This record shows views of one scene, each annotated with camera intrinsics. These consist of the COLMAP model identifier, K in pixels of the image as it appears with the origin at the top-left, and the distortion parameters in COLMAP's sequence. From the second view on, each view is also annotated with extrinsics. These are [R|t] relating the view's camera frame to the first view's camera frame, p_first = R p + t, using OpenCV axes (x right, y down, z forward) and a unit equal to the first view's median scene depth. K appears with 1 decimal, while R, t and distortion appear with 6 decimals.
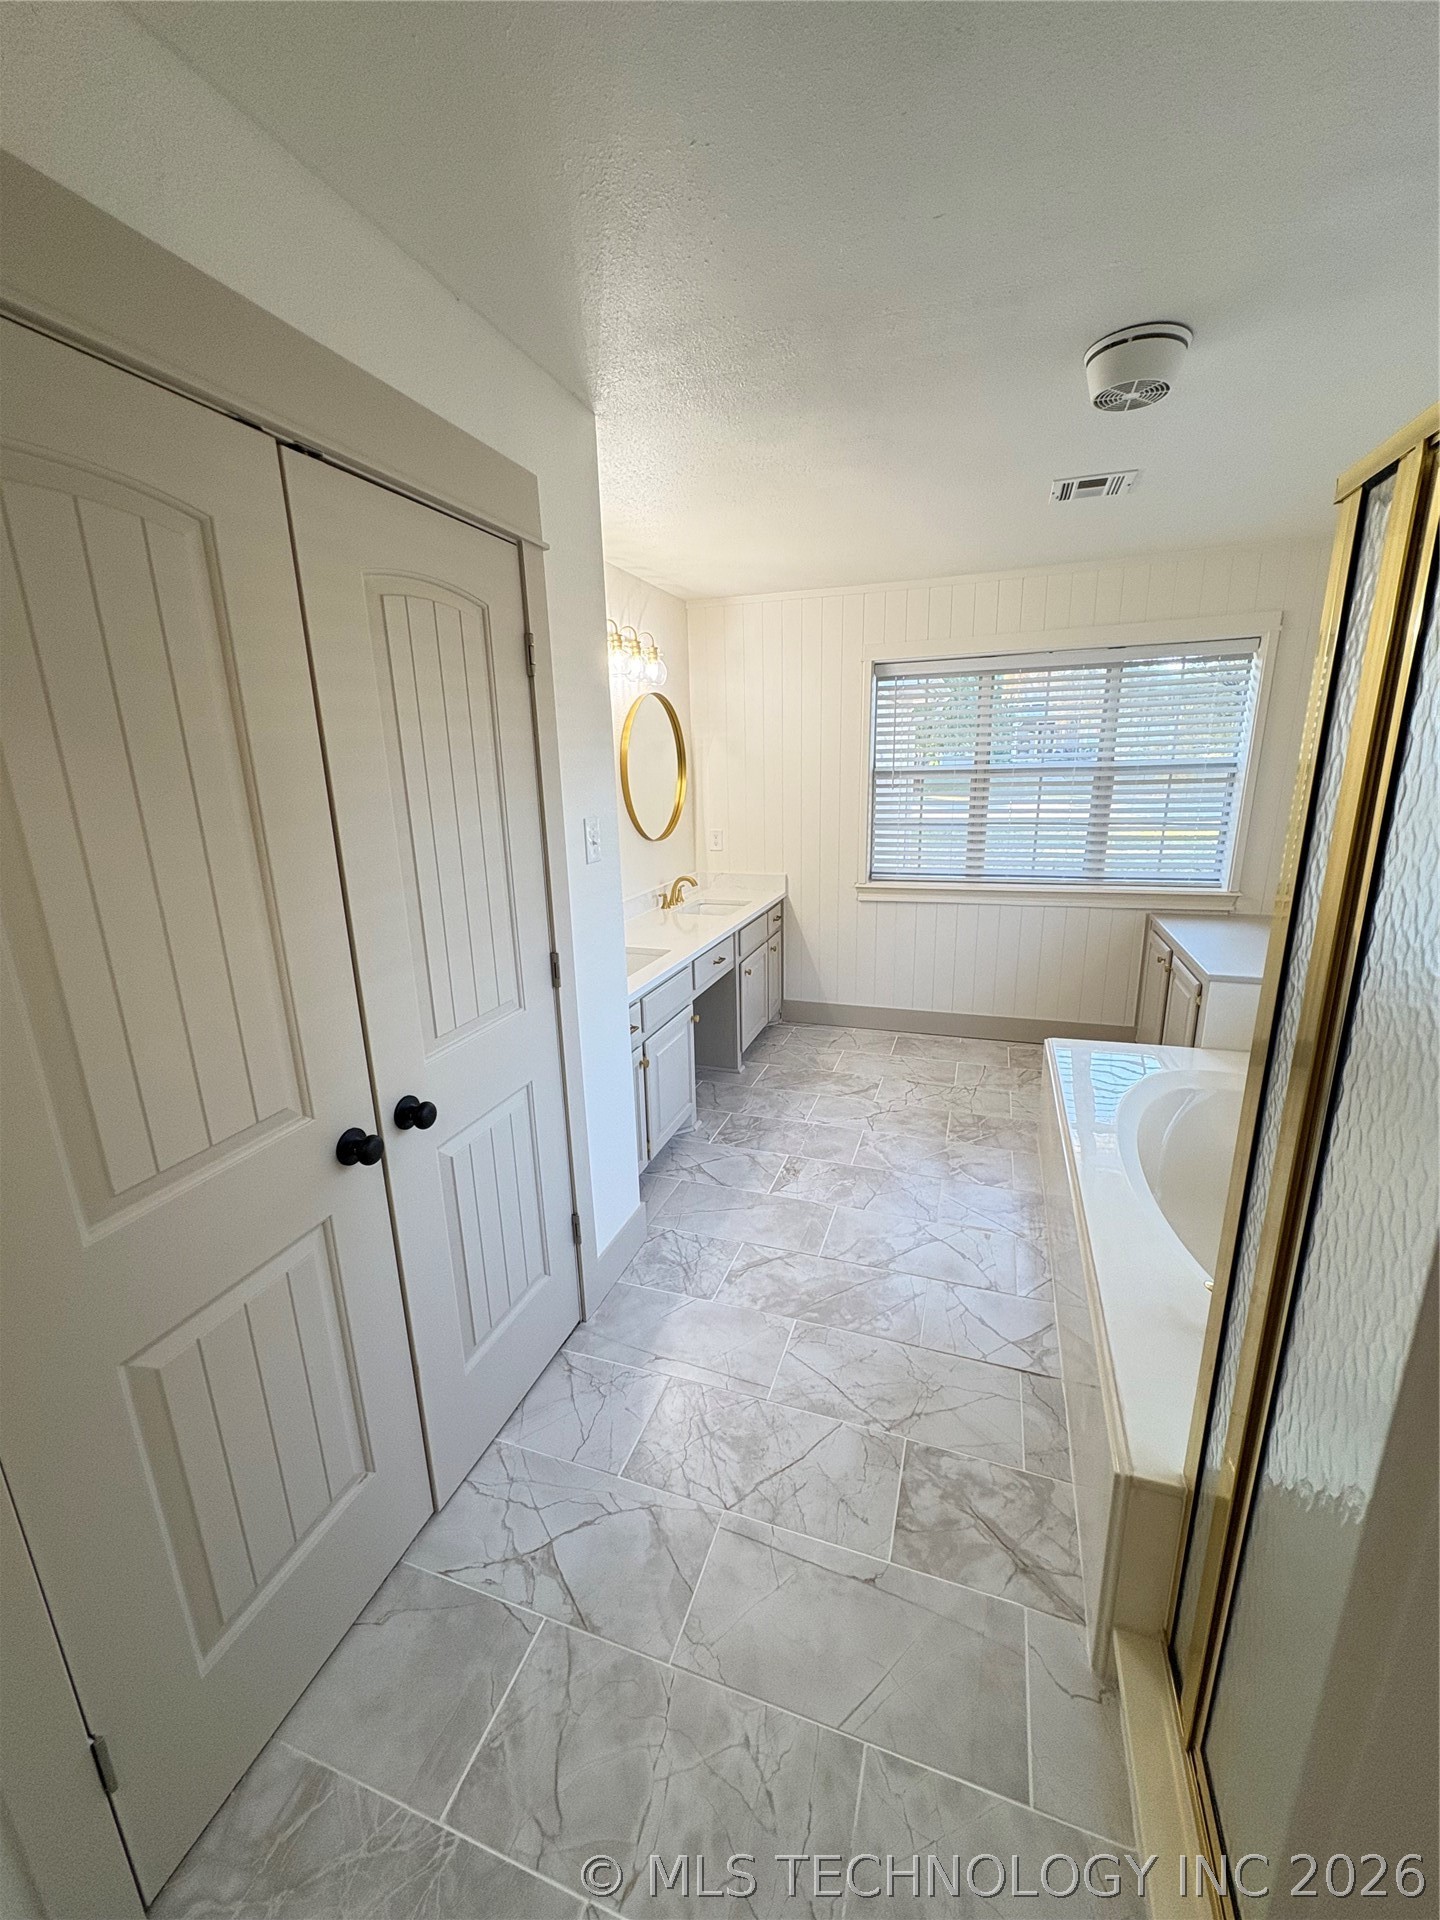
lens RADIAL K [[765.3, 0, 721.3], [0, 765.3, 955.3], [0, 0, 1]] dist [0.000909, -0.000079]
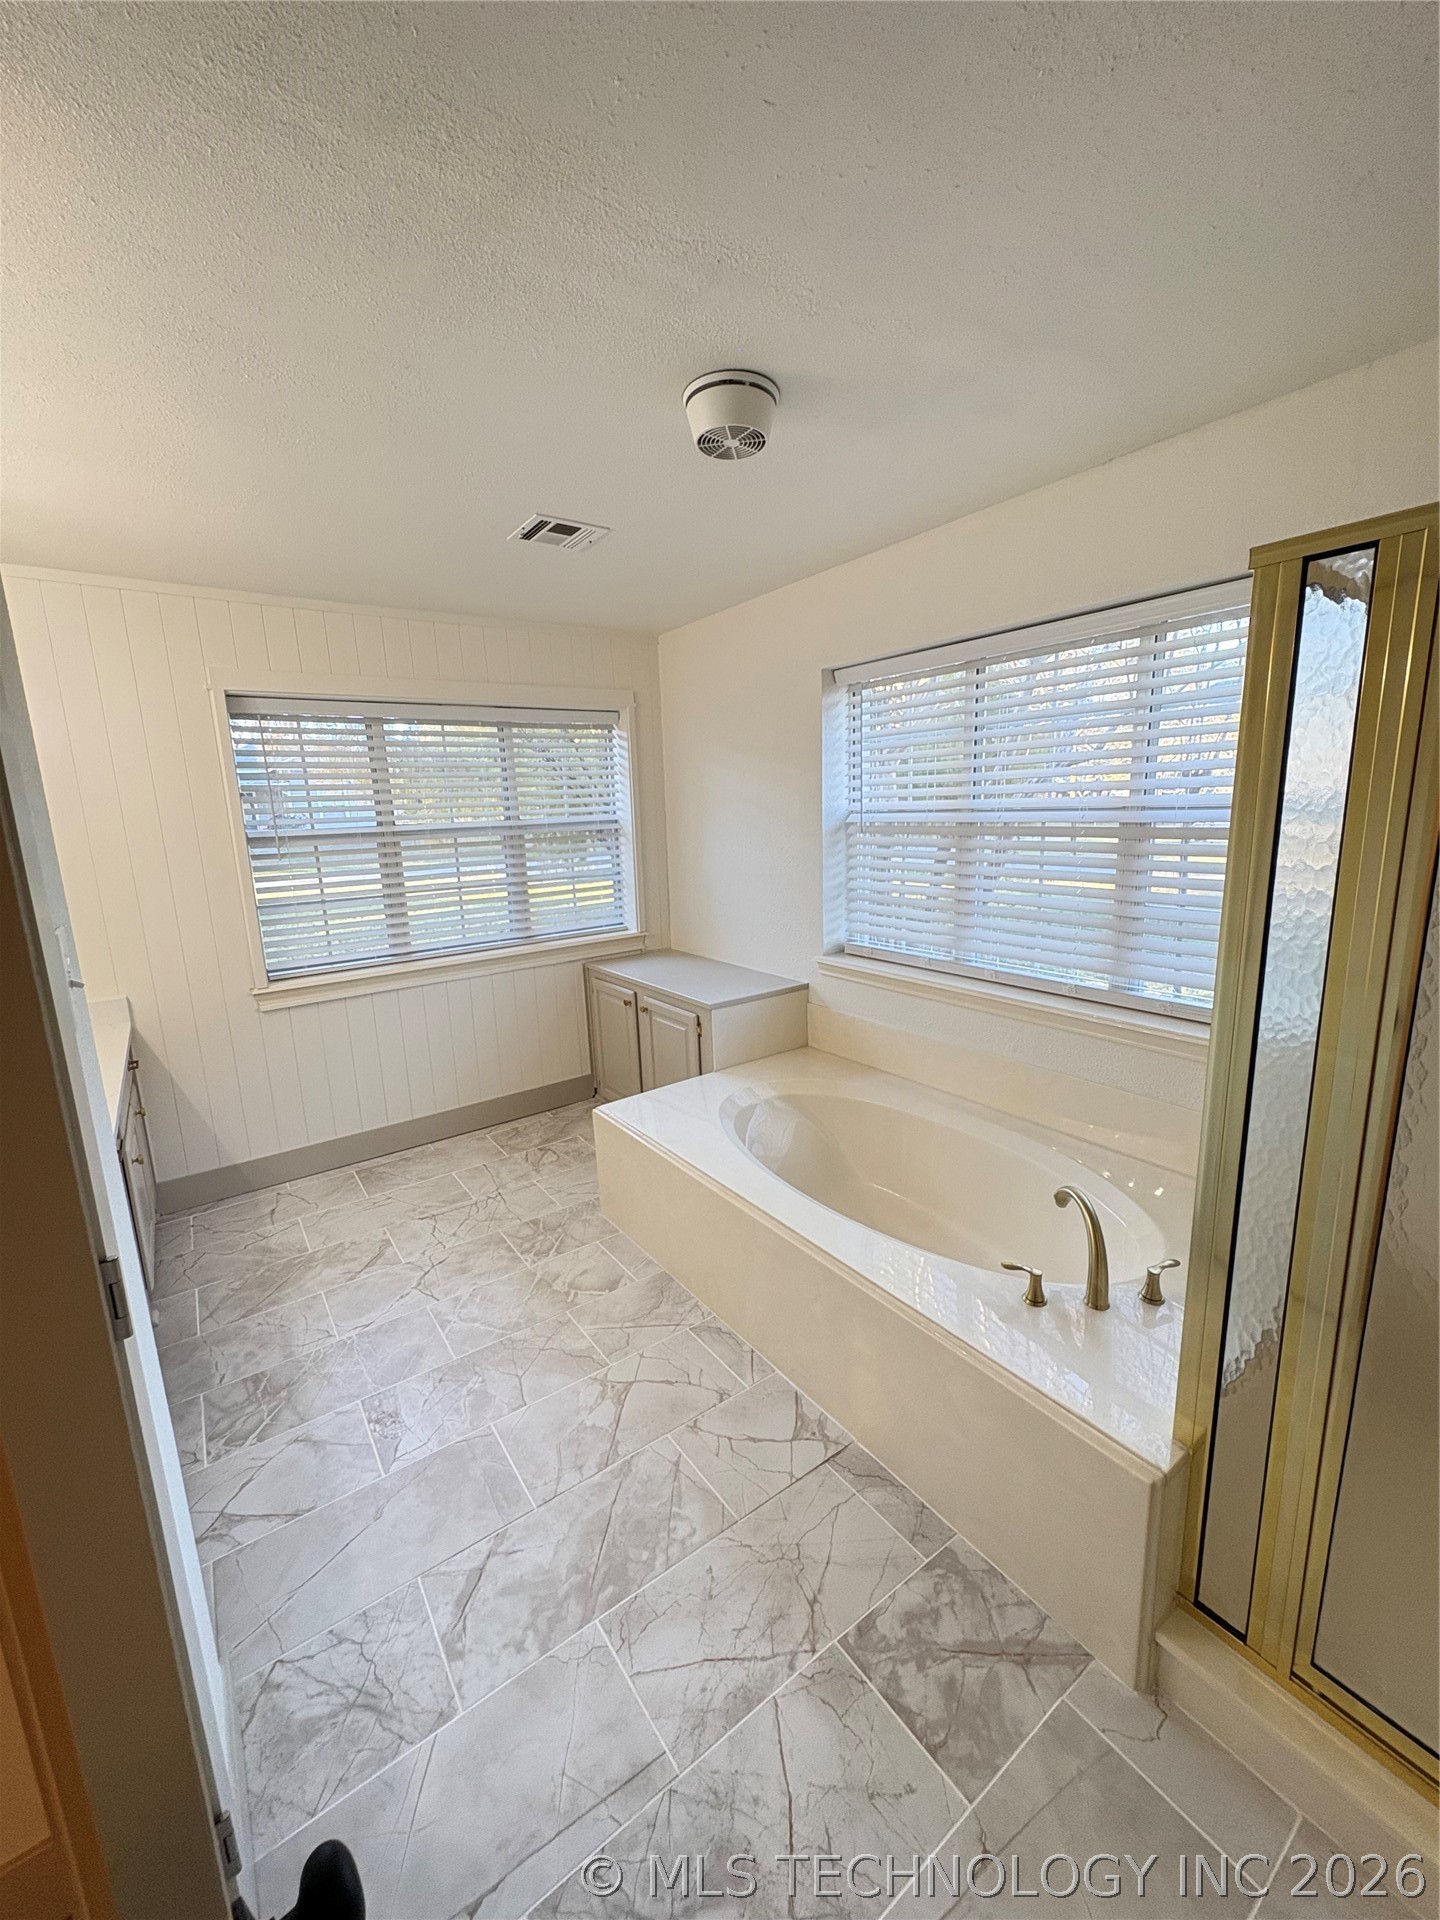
lens RADIAL K [[765.3, 0, 721.3], [0, 765.3, 955.3], [0, 0, 1]] dist [0.000909, -0.000079]
pose [[0.575016, -0.152290, 0.803844, -0.198490], [0.223473, 0.974396, 0.024744, -0.058713], [-0.787030, 0.165409, 0.594326, 0.282225]]
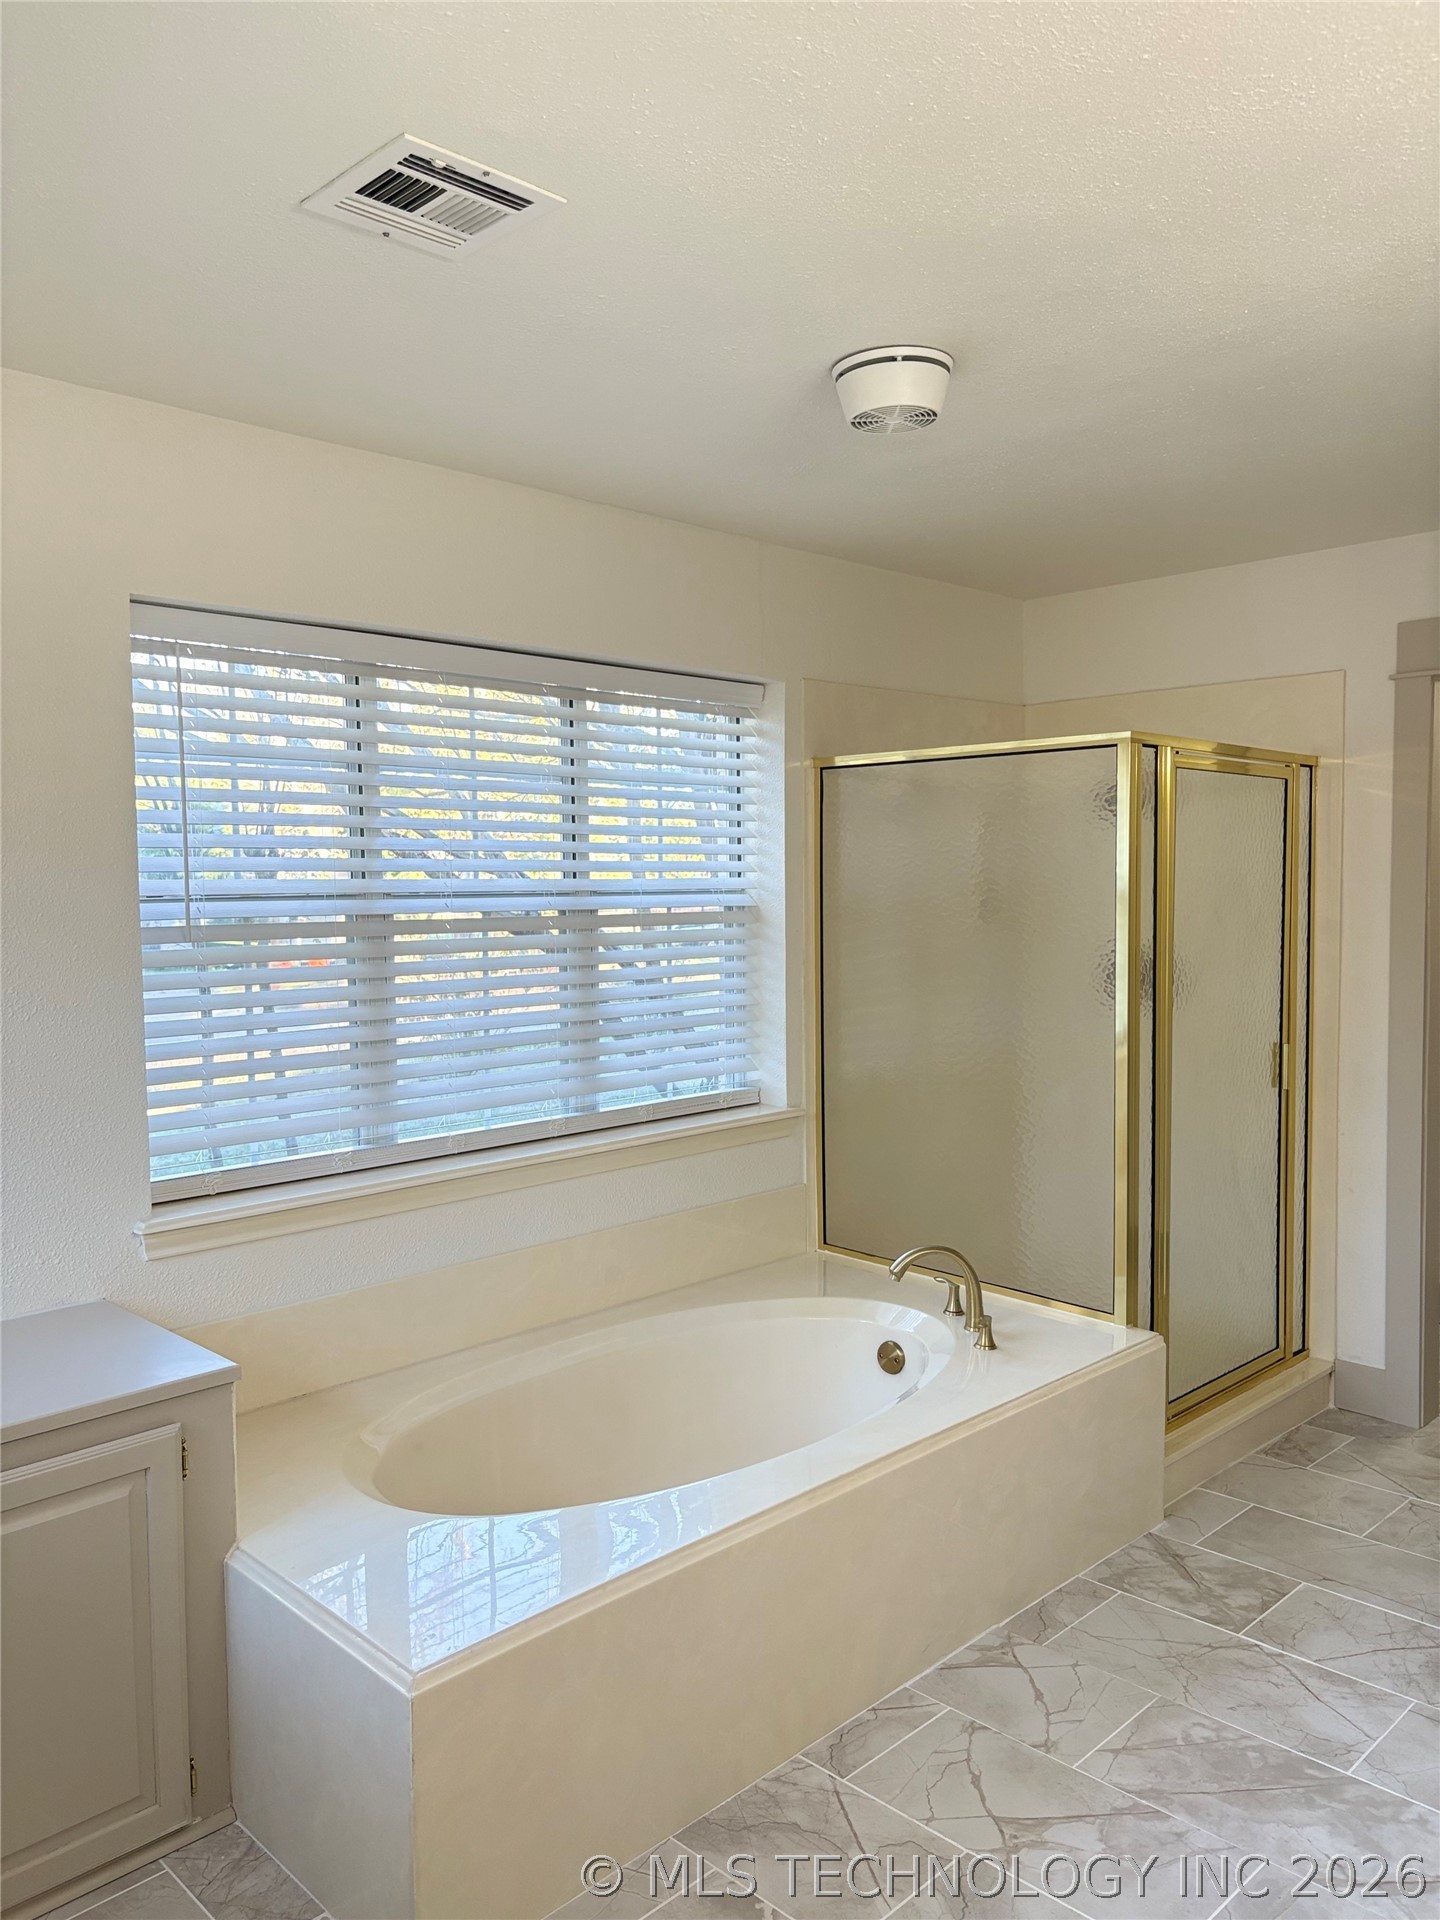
lens RADIAL K [[1444.1, 0, 720.0], [0, 1444.1, 960.0], [0, 0, 1]] dist [0.085110, -0.113772]
pose [[-0.897872, 0.014059, 0.440032, 0.018563], [0.146569, 0.952021, 0.268651, -0.328781], [-0.415142, 0.305709, -0.856854, 1.334888]]
